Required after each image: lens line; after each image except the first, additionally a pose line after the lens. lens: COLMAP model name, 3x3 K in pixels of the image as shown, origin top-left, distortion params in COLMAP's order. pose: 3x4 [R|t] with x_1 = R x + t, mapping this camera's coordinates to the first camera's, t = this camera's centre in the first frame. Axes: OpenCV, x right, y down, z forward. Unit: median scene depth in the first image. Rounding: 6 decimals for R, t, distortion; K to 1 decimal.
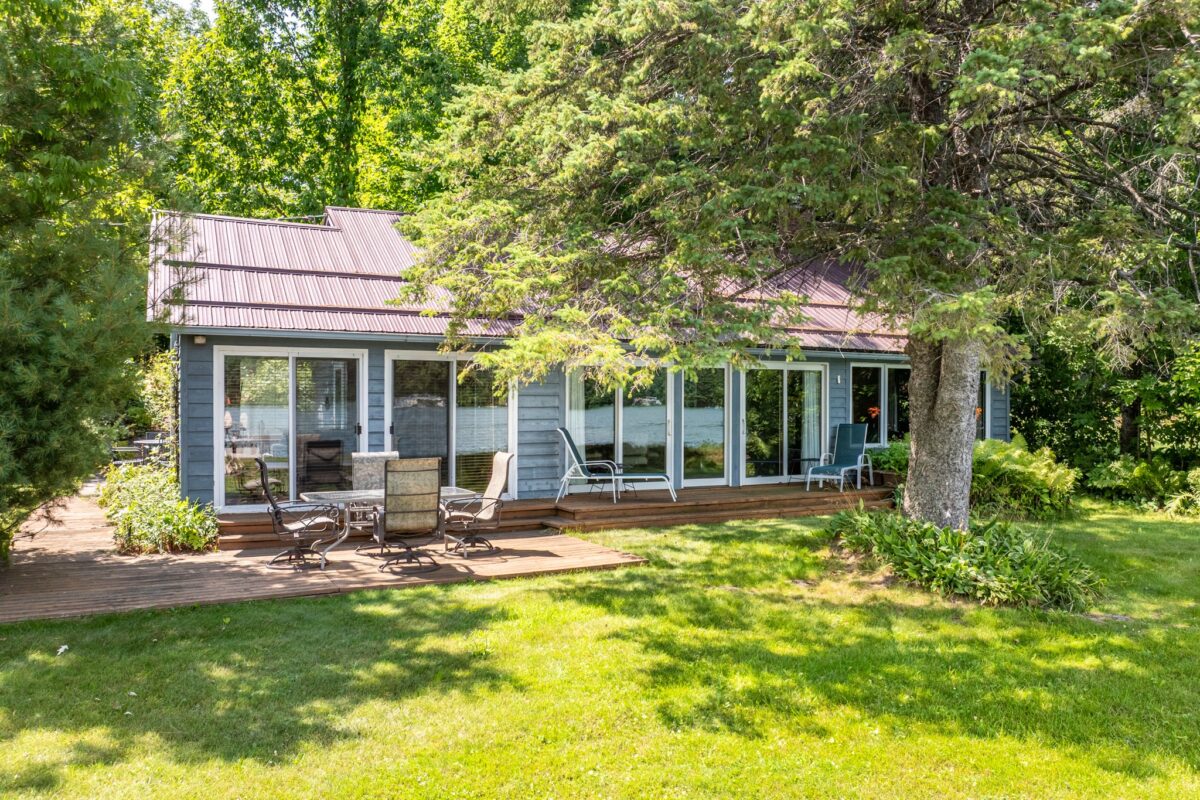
lens RADIAL K [[884.8, 0, 597.2], [0, 884.8, 395.2], [0, 0, 1]] dist [-0.022462, 0.002409]
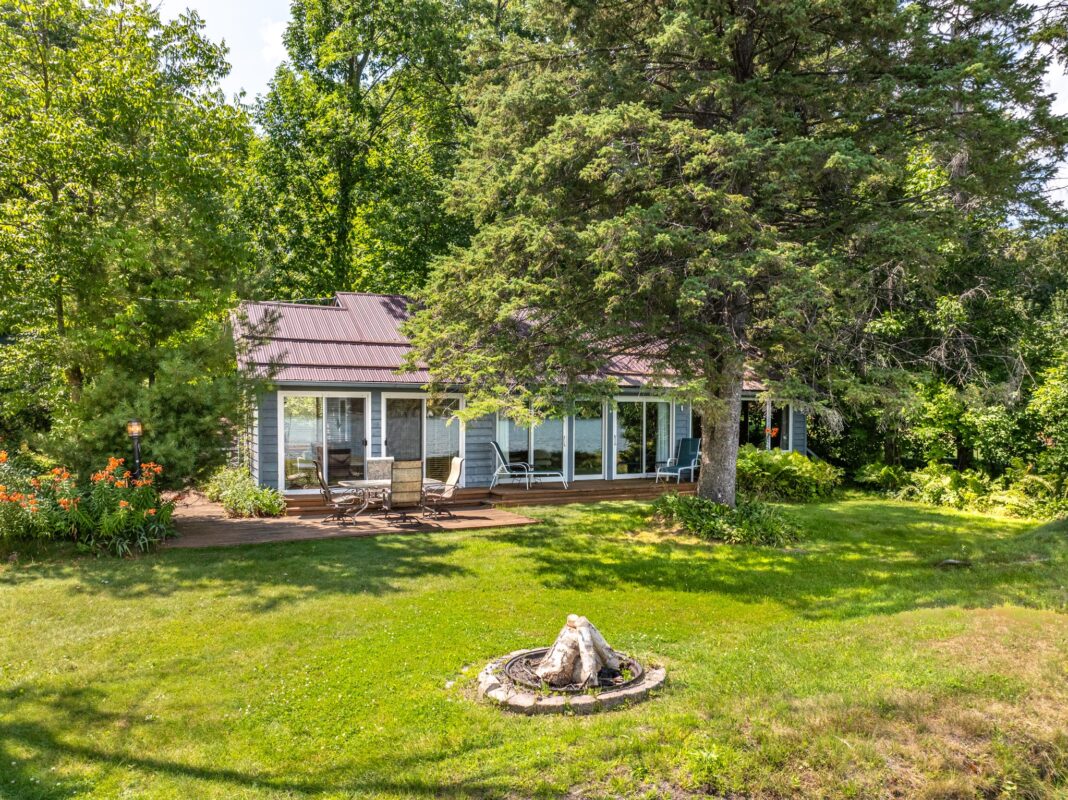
lens RADIAL K [[764.2, 0, 541.0], [0, 764.2, 405.3], [0, 0, 1]] dist [-0.010999, -0.002099]
pose [[0.999718, 0.005021, 0.023203, 0.015906], [-0.005034, 0.999987, 0.000480, -0.036287], [-0.023200, -0.000597, 0.999731, -0.453018]]
